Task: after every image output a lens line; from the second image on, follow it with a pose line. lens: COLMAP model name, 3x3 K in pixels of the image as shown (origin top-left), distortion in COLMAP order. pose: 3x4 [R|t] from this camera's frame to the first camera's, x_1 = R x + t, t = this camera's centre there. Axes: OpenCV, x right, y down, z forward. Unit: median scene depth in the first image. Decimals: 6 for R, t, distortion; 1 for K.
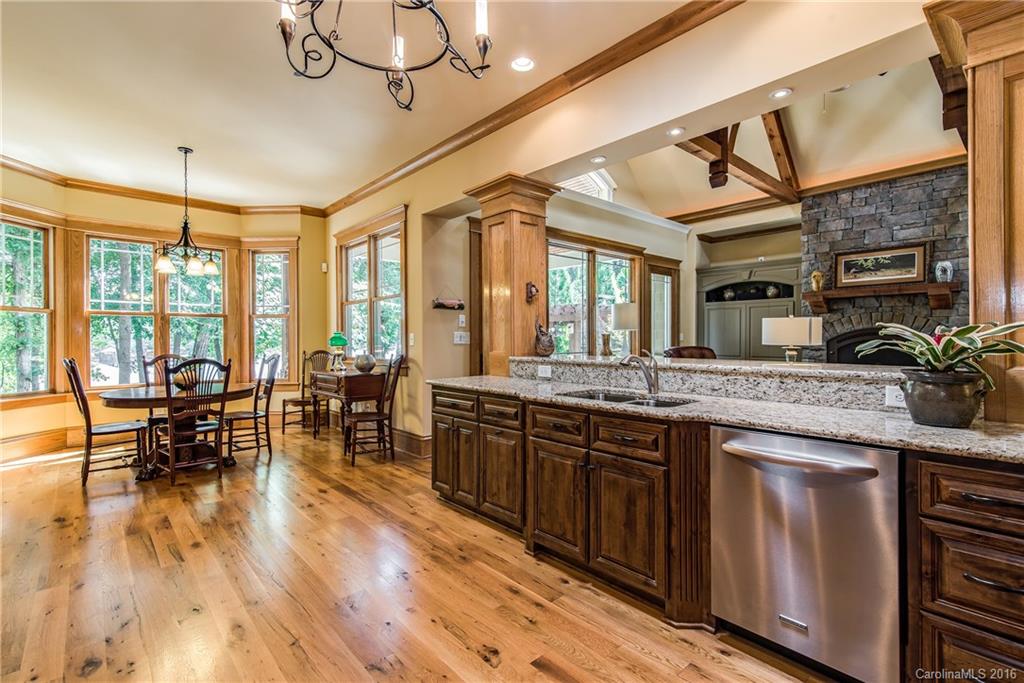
lens RADIAL K [[471.5, 0, 504.2], [0, 471.5, 338.8], [0, 0, 1]] dist [0.017323, -0.000319]
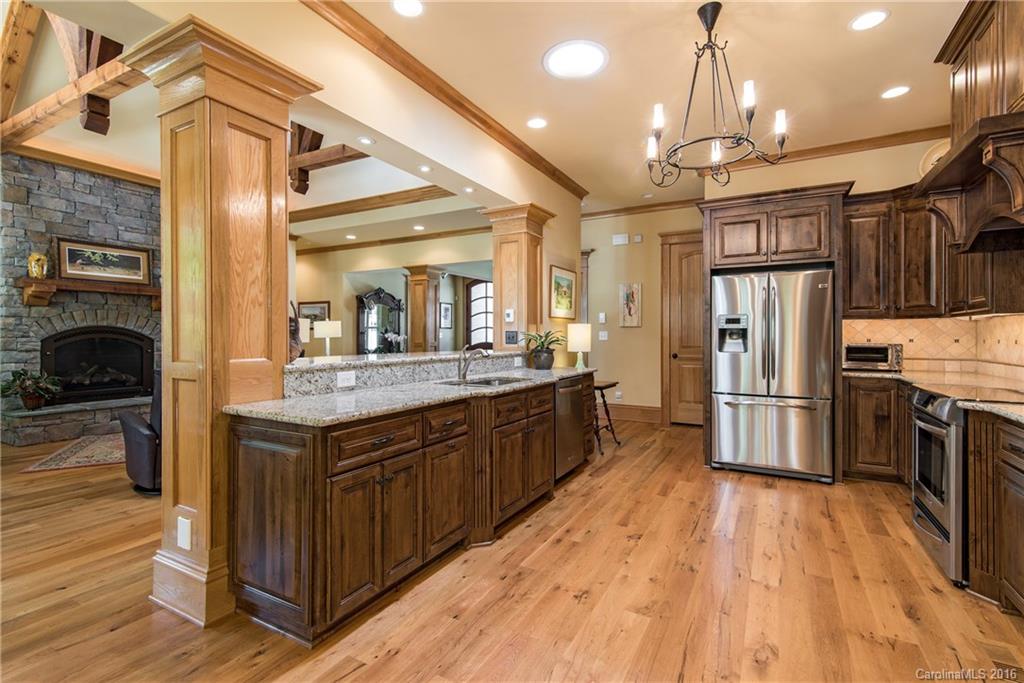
lens RADIAL K [[471.5, 0, 501.8], [0, 471.5, 335.3], [0, 0, 1]] dist [0.017323, -0.000319]
pose [[-0.323549, 0.003524, 0.946205, -0.394390], [0.001170, 0.999994, -0.003325, 0.000357], [-0.946211, 0.000031, -0.323552, 0.551795]]
